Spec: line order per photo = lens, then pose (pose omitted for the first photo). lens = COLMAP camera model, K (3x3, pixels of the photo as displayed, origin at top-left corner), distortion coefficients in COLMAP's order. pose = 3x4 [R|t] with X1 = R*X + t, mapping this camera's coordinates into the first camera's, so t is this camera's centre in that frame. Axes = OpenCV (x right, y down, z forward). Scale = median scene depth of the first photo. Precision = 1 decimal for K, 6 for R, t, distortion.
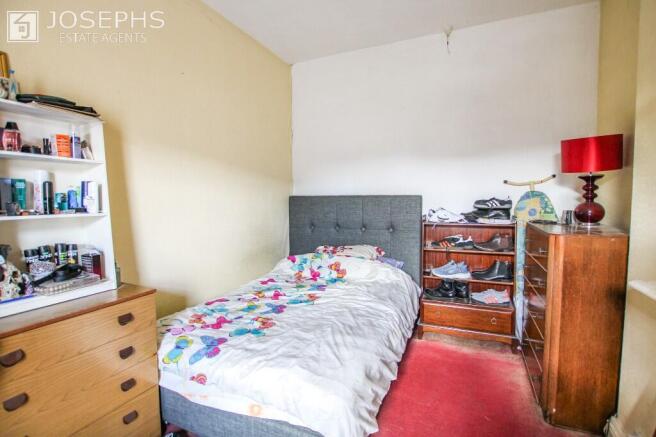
lens RADIAL K [[312.0, 0, 328.0], [0, 312.0, 218.5], [0, 0, 1]] dist [-0.033369, 0.000468]
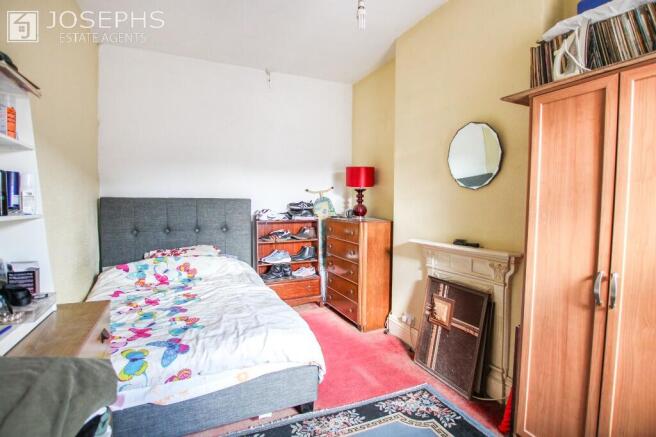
lens RADIAL K [[312.0, 0, 328.0], [0, 312.0, 218.5], [0, 0, 1]] dist [-0.033369, 0.000468]
pose [[0.664818, -0.029112, 0.746438, -0.460065], [0.039032, 0.999229, 0.004206, 0.009173], [-0.745985, 0.026339, 0.665442, -0.029757]]
